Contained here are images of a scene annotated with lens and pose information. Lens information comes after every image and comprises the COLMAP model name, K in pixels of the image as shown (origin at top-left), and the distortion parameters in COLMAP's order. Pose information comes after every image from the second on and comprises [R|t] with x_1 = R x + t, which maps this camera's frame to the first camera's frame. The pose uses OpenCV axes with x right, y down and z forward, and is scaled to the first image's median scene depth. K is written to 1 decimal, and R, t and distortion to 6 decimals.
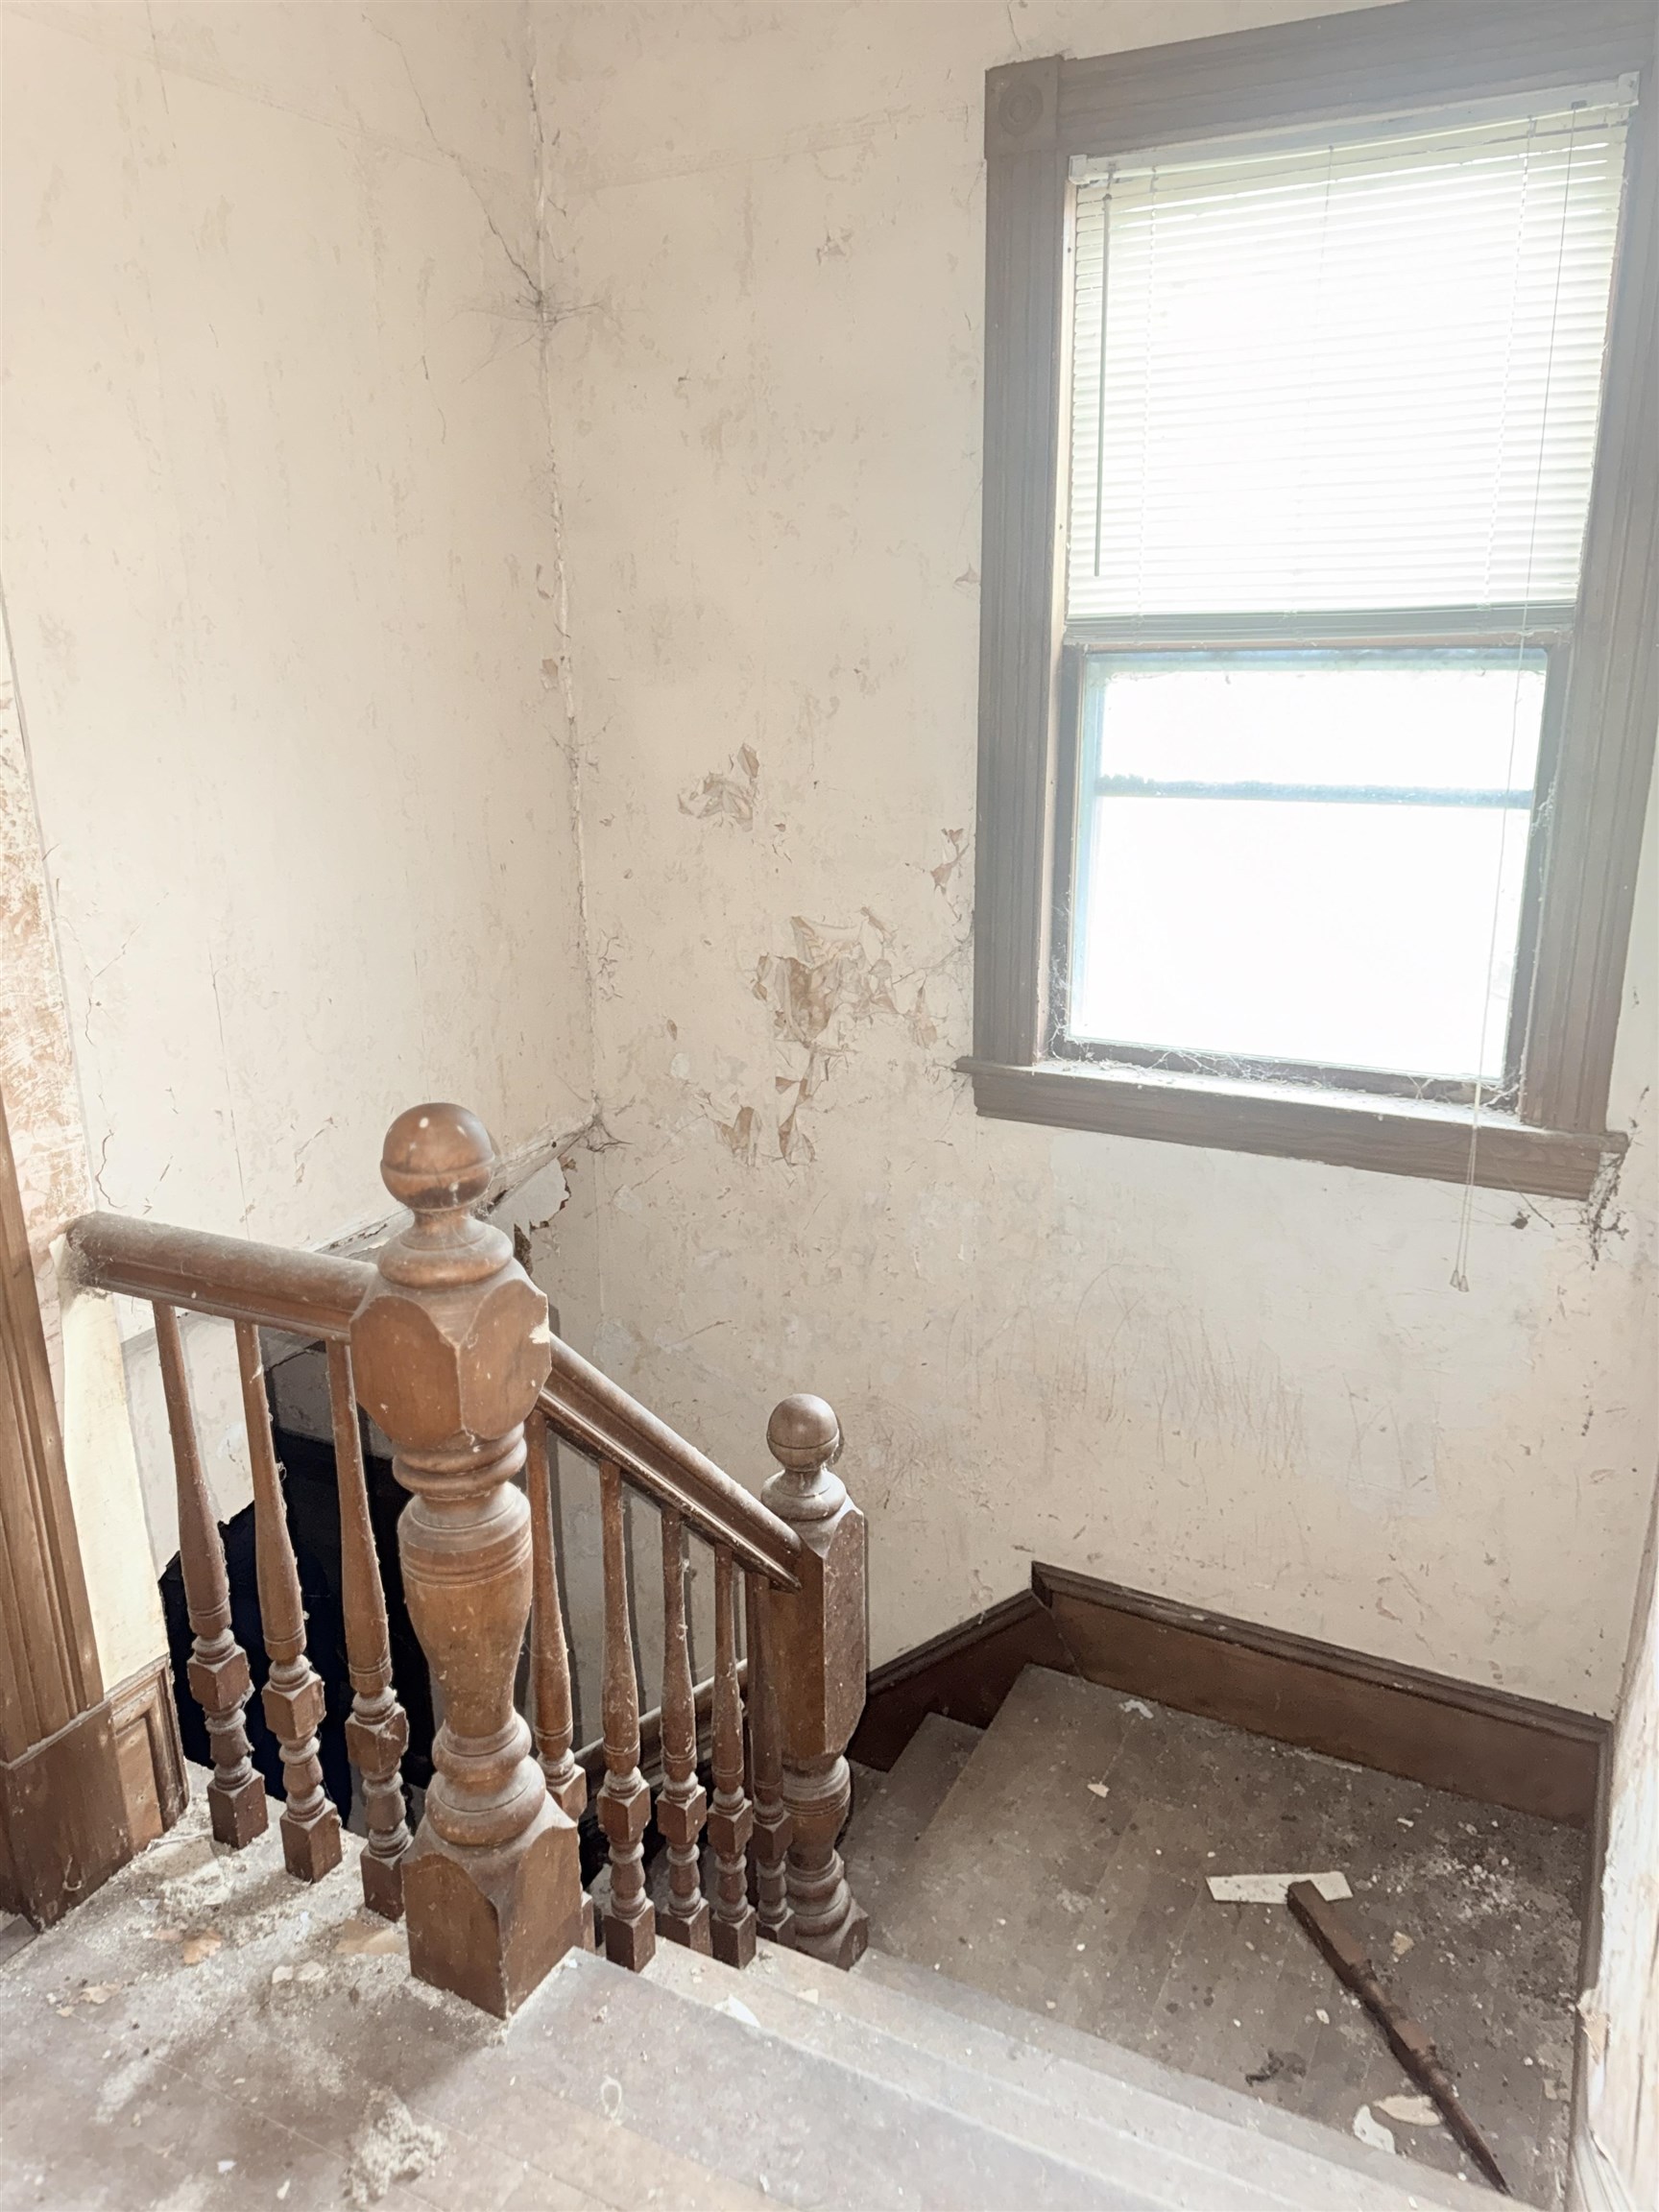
lens RADIAL K [[1564.4, 0, 827.7], [0, 1564.4, 1115.2], [0, 0, 1]] dist [0.066178, -0.075967]
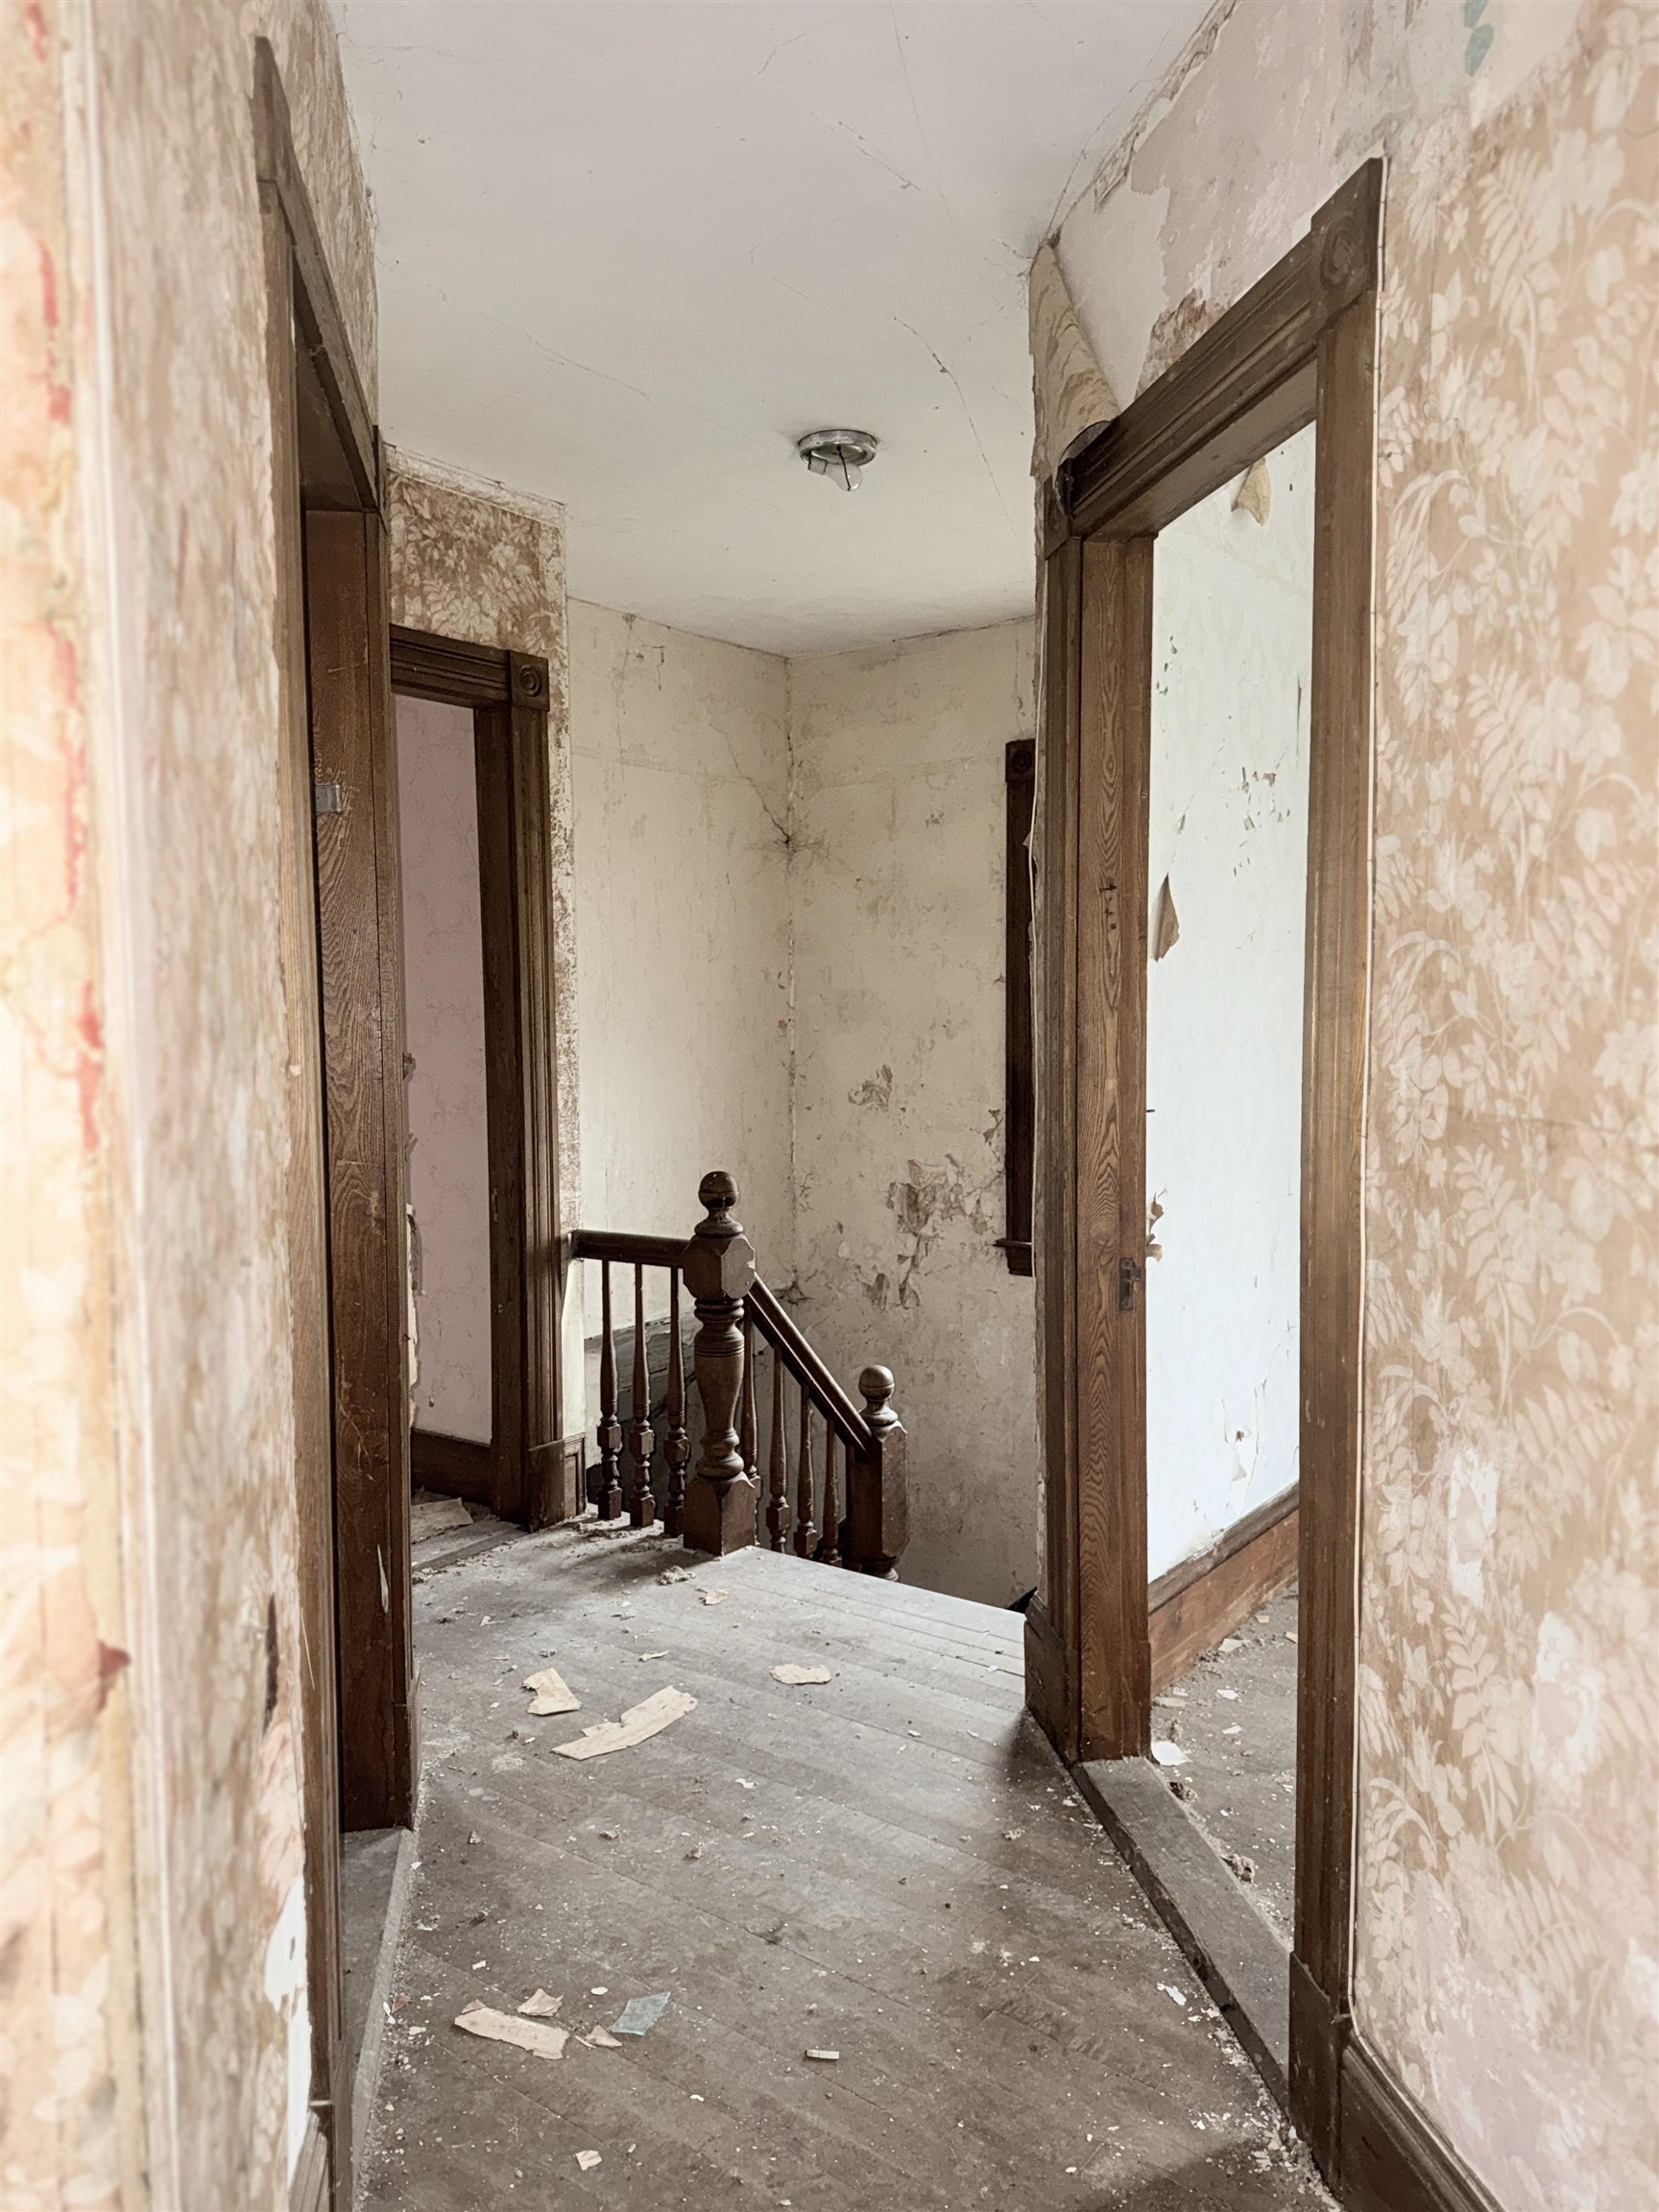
lens RADIAL K [[1564.4, 0, 809.4], [0, 1564.4, 1116.1], [0, 0, 1]] dist [0.066178, -0.075967]
pose [[0.986280, 0.017302, -0.164174, 0.160601], [-0.053605, 0.974170, -0.219362, 0.224072], [0.156137, 0.225153, 0.961731, -0.742235]]
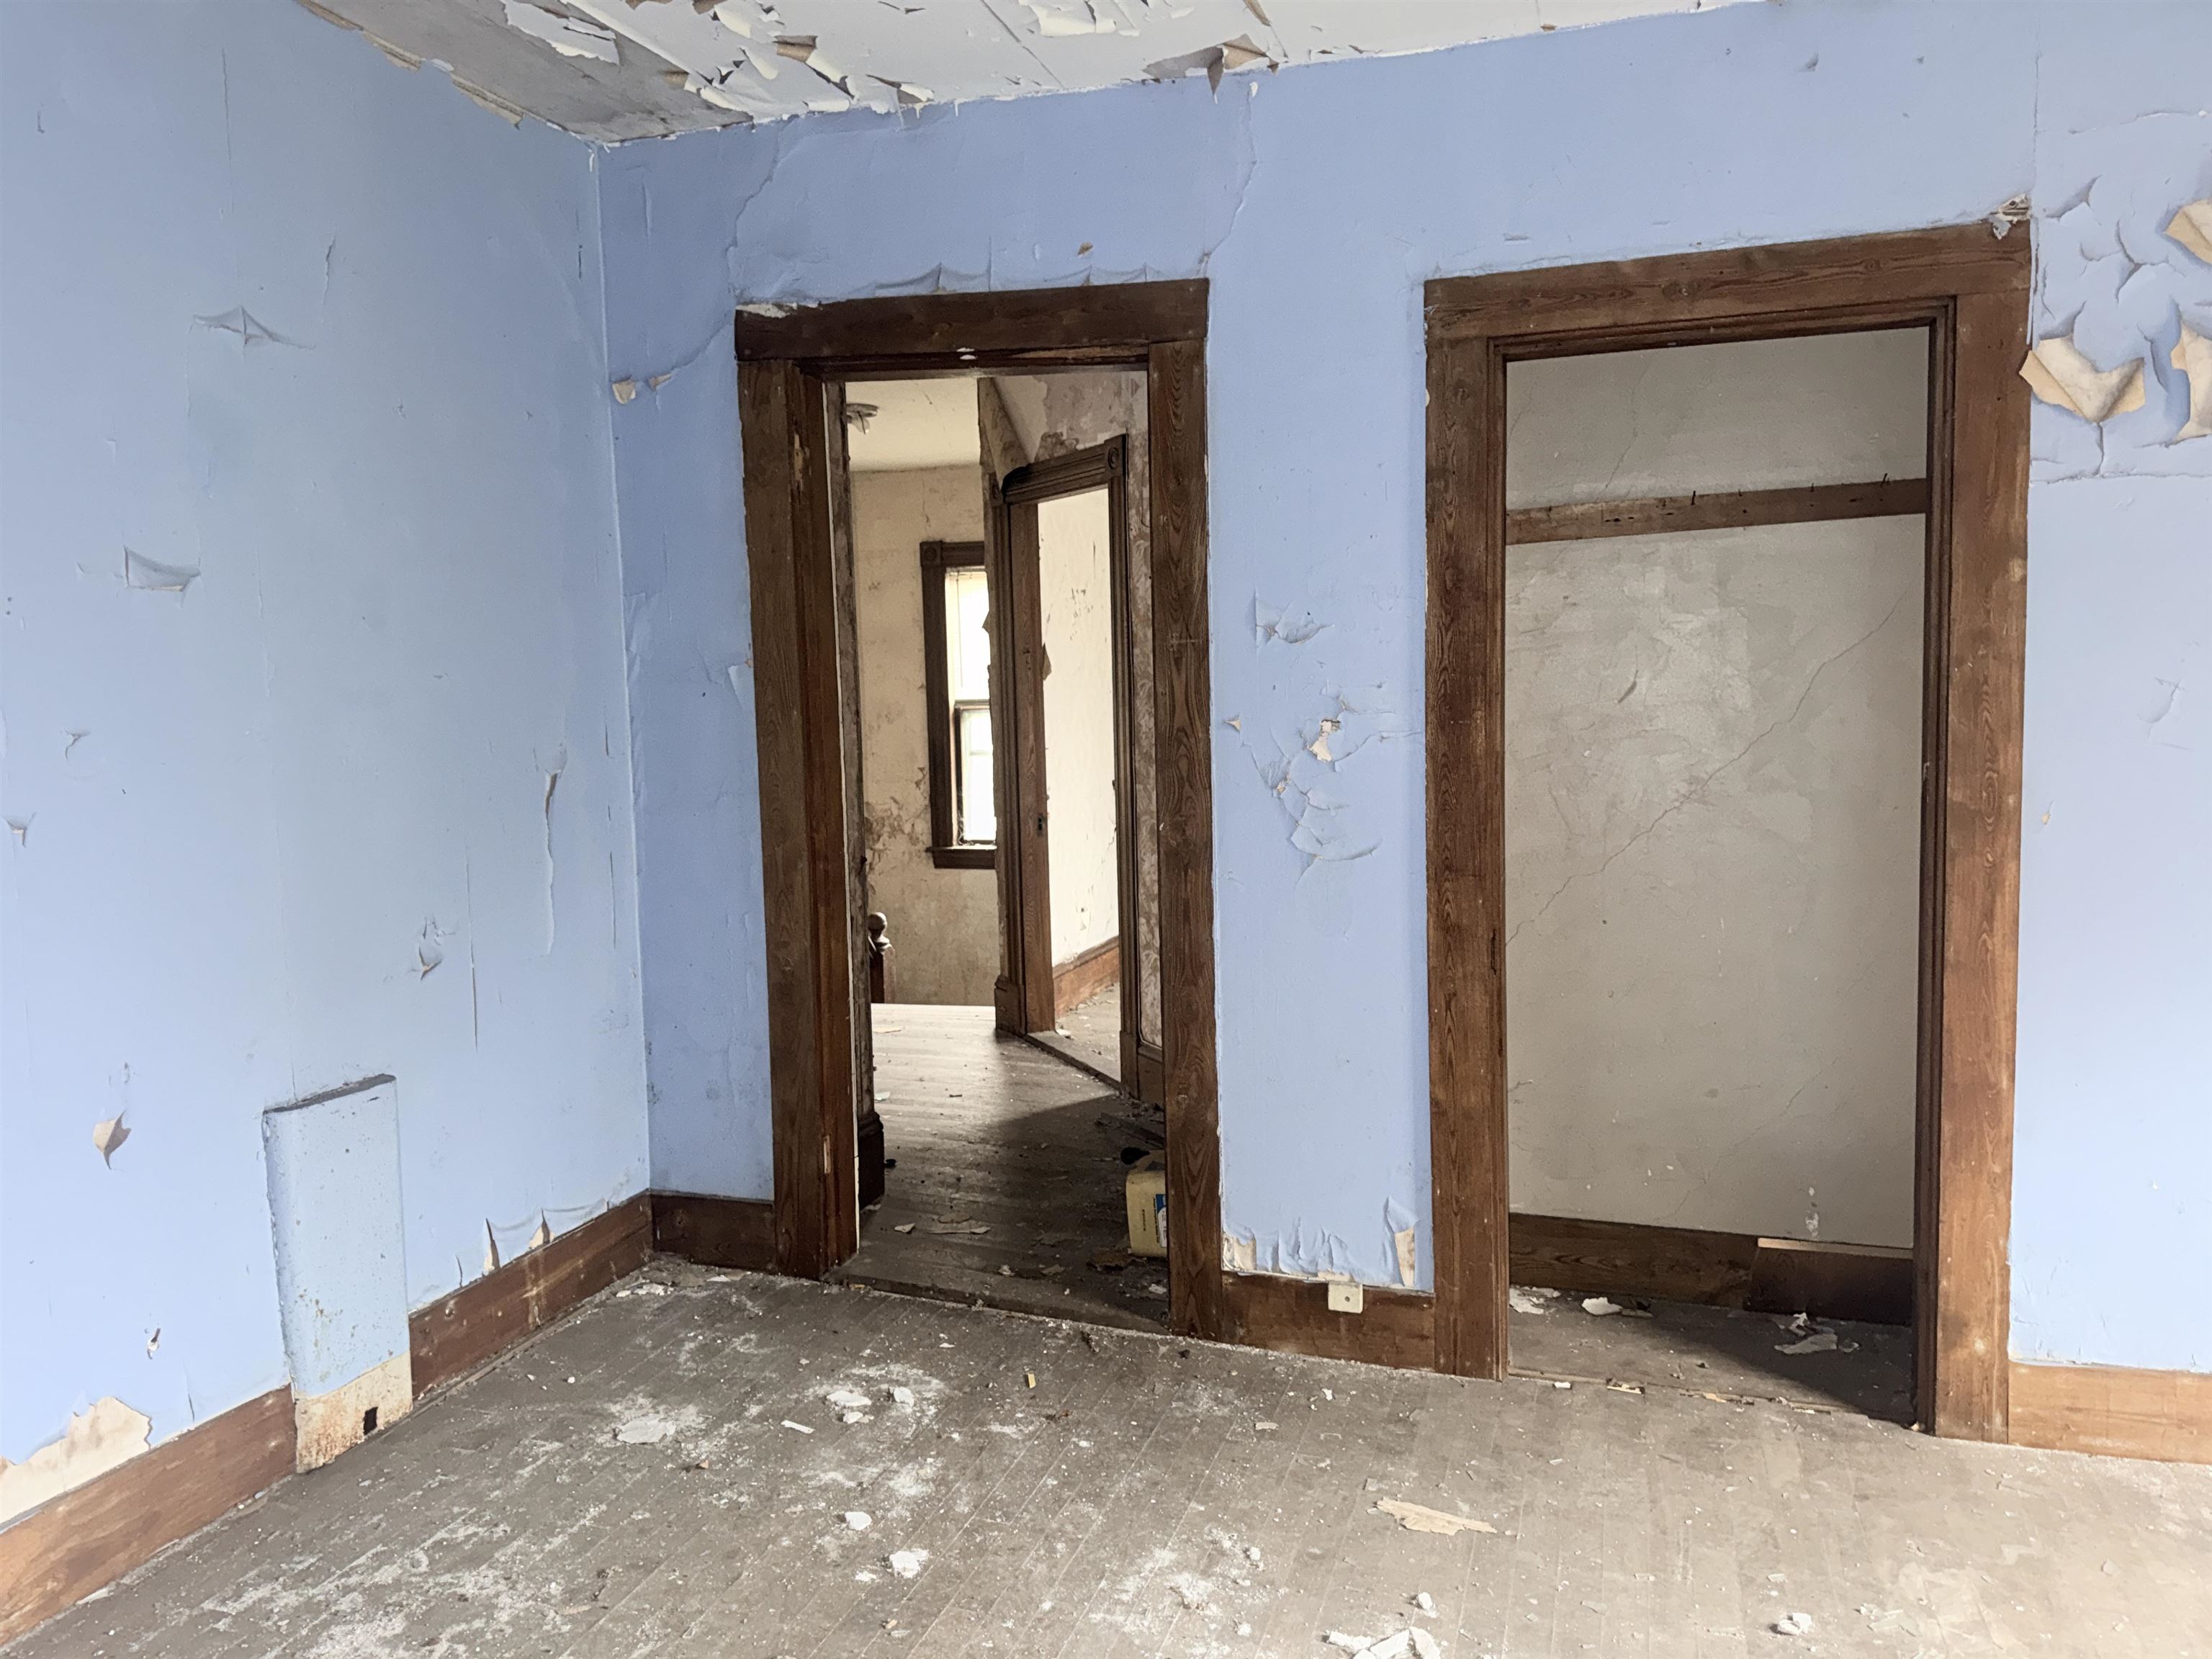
lens RADIAL K [[1564.4, 0, 1114.6], [0, 1564.4, 823.0], [0, 0, 1]] dist [0.066178, -0.075967]
pose [[0.987028, -0.023182, 0.158867, -0.029935], [0.057017, 0.975631, -0.211880, 0.541296], [-0.150084, 0.218190, 0.964297, -1.795931]]
